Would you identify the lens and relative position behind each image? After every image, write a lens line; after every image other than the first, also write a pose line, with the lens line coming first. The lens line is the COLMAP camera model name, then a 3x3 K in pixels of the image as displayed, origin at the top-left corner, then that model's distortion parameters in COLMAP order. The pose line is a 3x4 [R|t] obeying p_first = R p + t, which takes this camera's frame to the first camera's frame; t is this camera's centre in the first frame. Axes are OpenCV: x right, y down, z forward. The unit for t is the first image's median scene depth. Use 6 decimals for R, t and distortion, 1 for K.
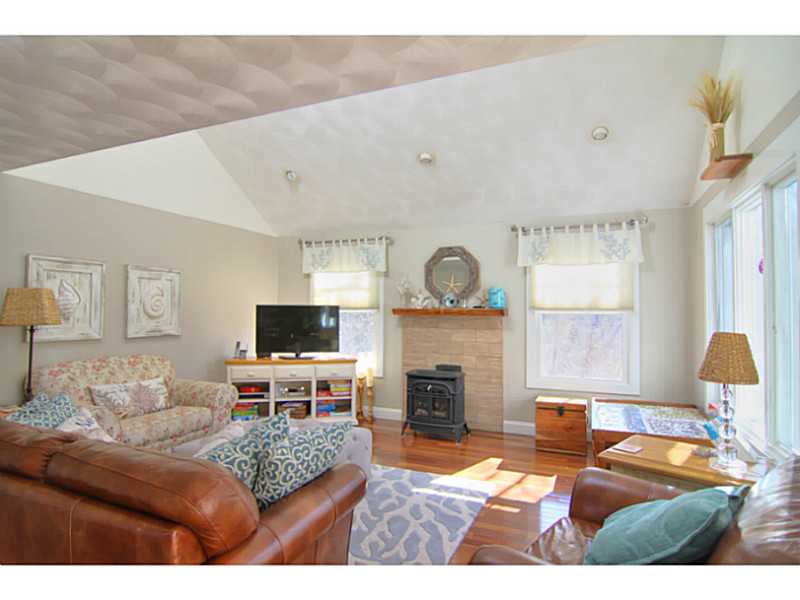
lens RADIAL K [[458.4, 0, 401.0], [0, 458.4, 303.7], [0, 0, 1]] dist [-0.007771, -0.001255]
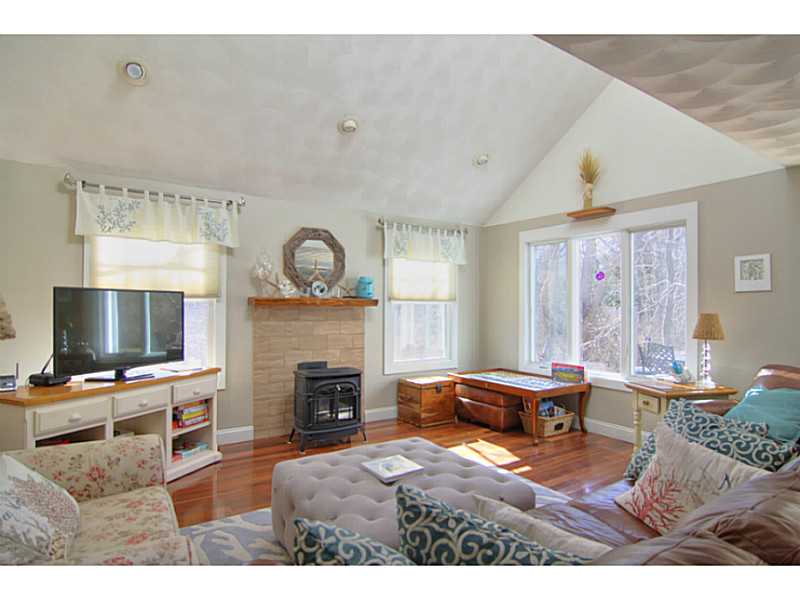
lens RADIAL K [[458.4, 0, 401.0], [0, 458.4, 303.7], [0, 0, 1]] dist [-0.007771, -0.001255]
pose [[0.530571, 0.002238, 0.847638, -0.559430], [-0.015349, 0.999858, 0.006968, 0.012662], [-0.847502, -0.016708, 0.530530, 0.391344]]
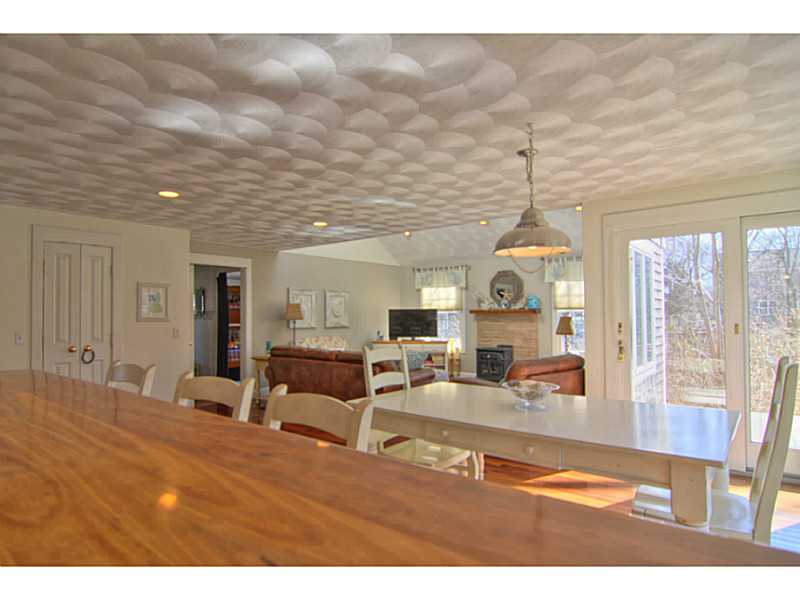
lens RADIAL K [[458.4, 0, 401.0], [0, 458.4, 303.7], [0, 0, 1]] dist [-0.007771, -0.001255]
pose [[0.965767, -0.019149, -0.258703, 0.170423], [0.017894, 0.999814, -0.007204, -0.004565], [0.258793, 0.002328, 0.965930, -0.637343]]
